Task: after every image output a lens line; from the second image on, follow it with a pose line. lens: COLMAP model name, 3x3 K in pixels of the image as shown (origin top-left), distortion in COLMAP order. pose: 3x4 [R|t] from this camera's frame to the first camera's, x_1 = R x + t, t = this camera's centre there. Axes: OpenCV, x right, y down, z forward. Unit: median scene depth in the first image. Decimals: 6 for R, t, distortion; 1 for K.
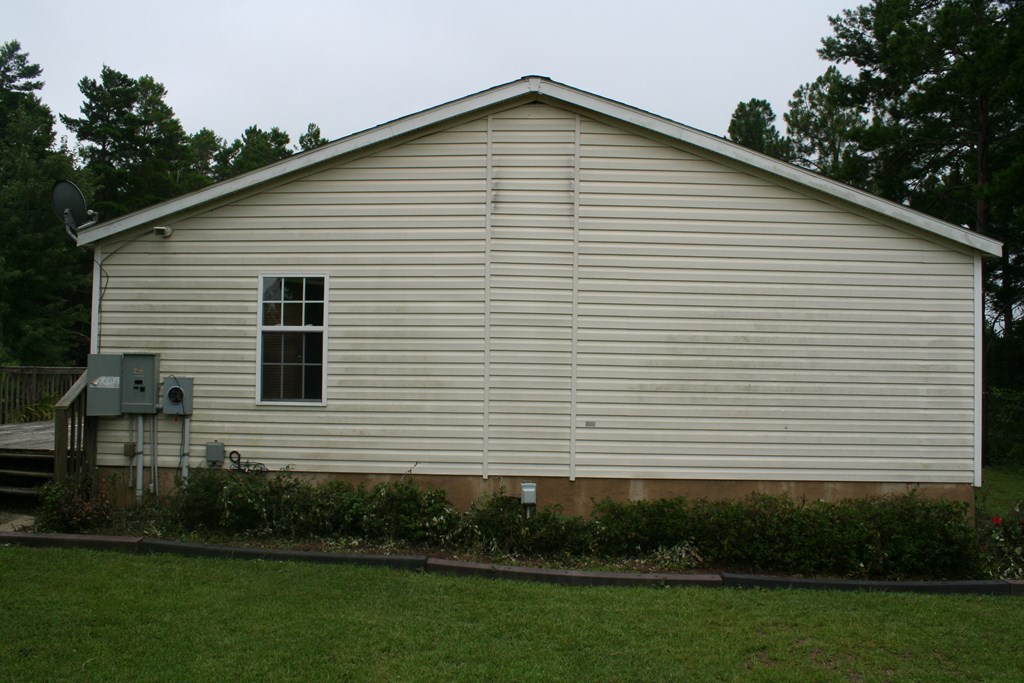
lens RADIAL K [[855.9, 0, 509.1], [0, 855.9, 340.2], [0, 0, 1]] dist [-0.170768, 0.150719]
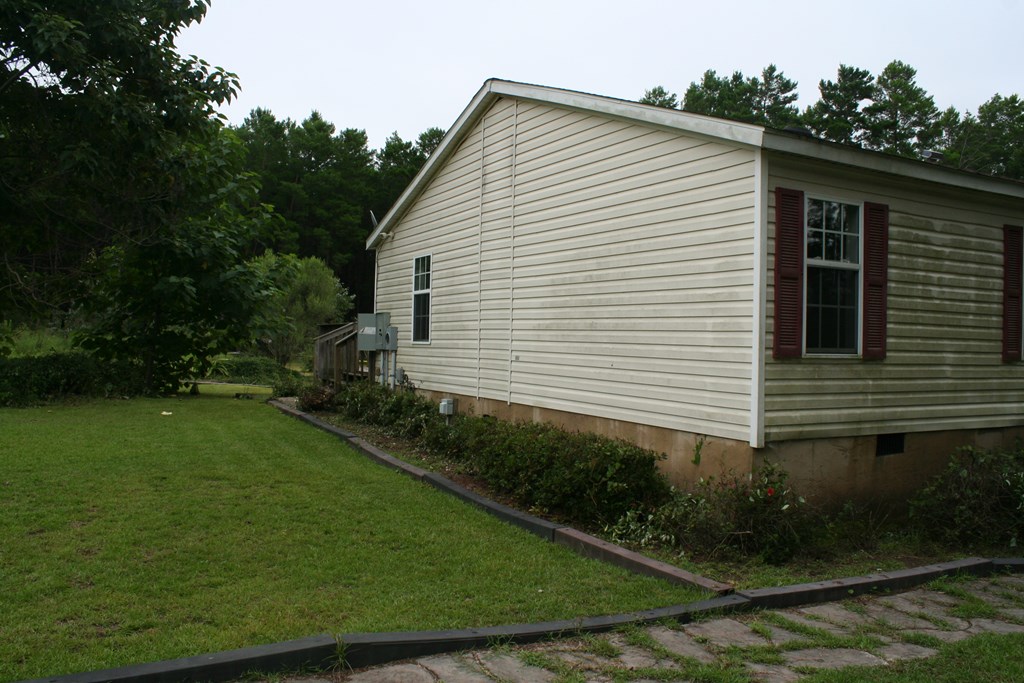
lens RADIAL K [[855.9, 0, 509.1], [0, 855.9, 340.2], [0, 0, 1]] dist [-0.170768, 0.150719]
pose [[0.496256, -0.006428, -0.868152, 1.112199], [0.018388, 0.999826, 0.003109, 0.068732], [0.867981, -0.017506, 0.496288, 0.393268]]
